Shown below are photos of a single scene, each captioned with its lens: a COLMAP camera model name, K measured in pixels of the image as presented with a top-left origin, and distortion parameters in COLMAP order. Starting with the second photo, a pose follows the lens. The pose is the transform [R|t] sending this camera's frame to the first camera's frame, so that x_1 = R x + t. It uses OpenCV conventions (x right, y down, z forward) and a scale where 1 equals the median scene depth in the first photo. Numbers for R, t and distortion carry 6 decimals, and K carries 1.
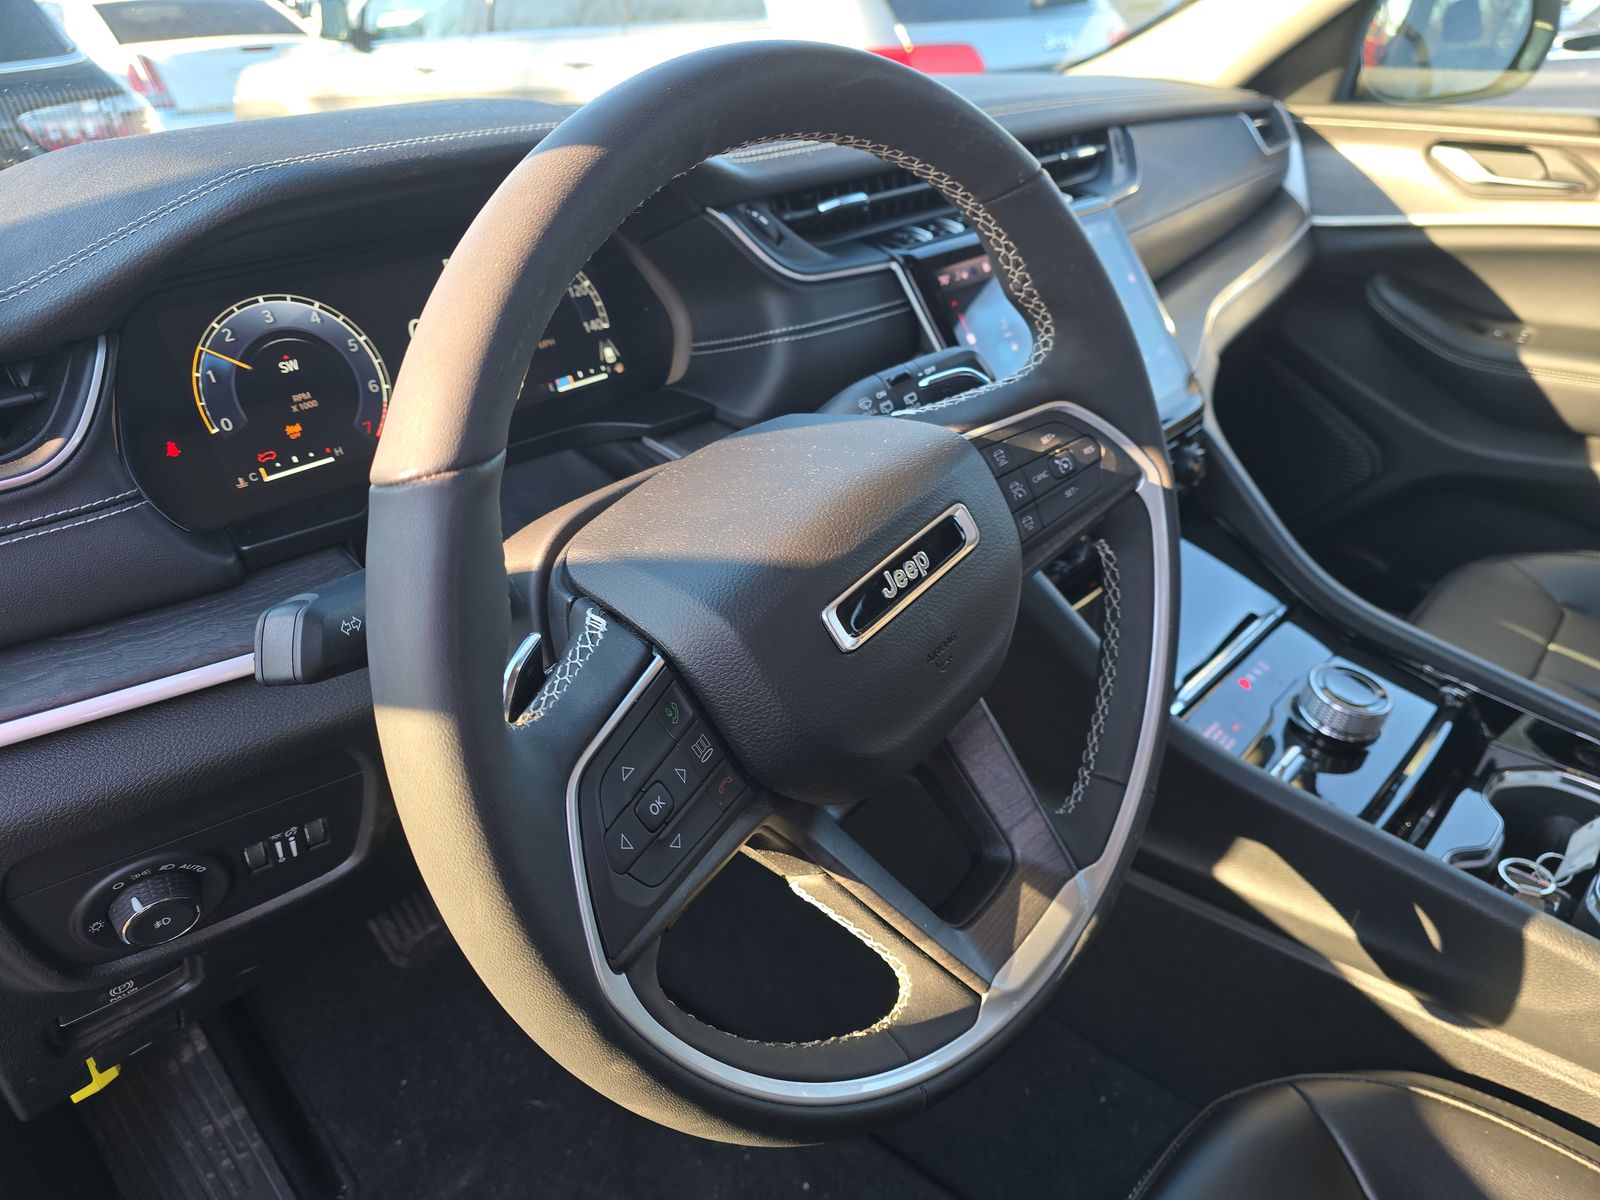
lens RADIAL K [[1100.7, 0, 805.0], [0, 1100.7, 596.9], [0, 0, 1]] dist [0.021547, -0.019538]
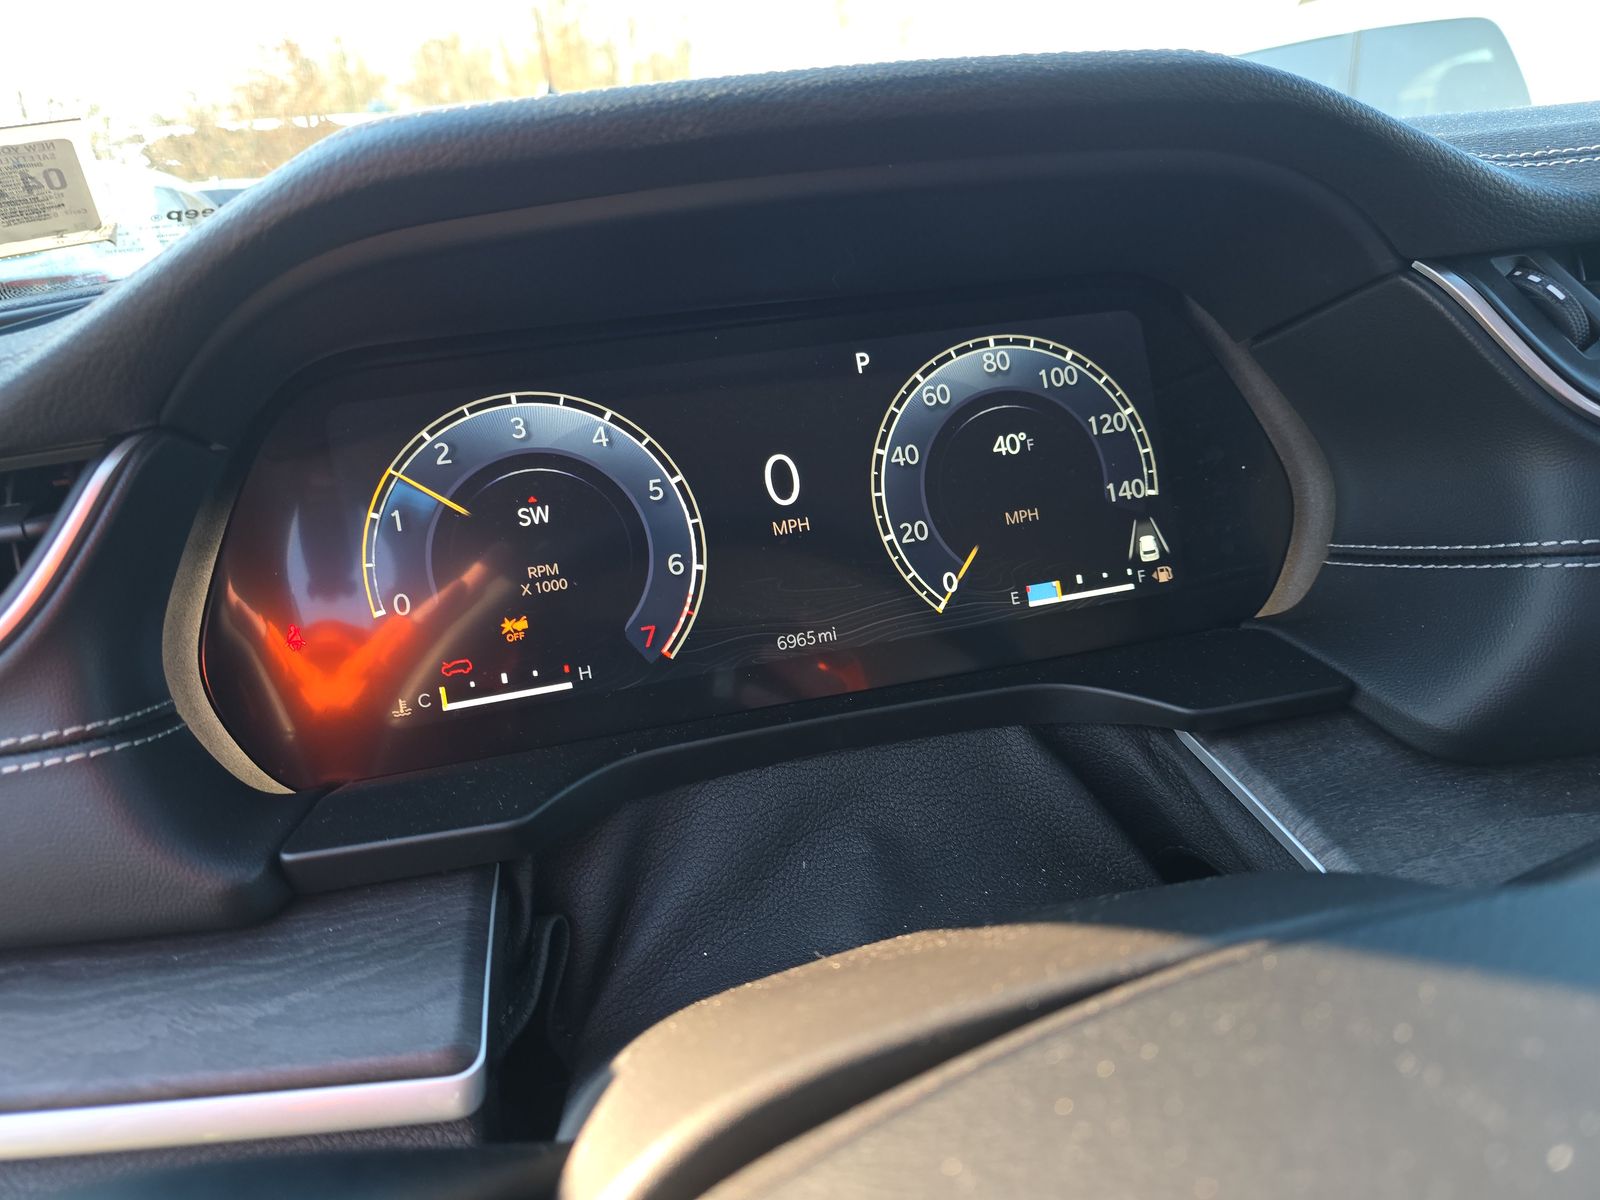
lens RADIAL K [[1100.7, 0, 805.4], [0, 1100.7, 608.2], [0, 0, 1]] dist [0.021547, -0.019538]
pose [[0.840253, 0.151558, -0.520582, -0.046704], [-0.208471, 0.976637, -0.052154, -0.158236], [0.500515, 0.152349, 0.852217, 0.581729]]
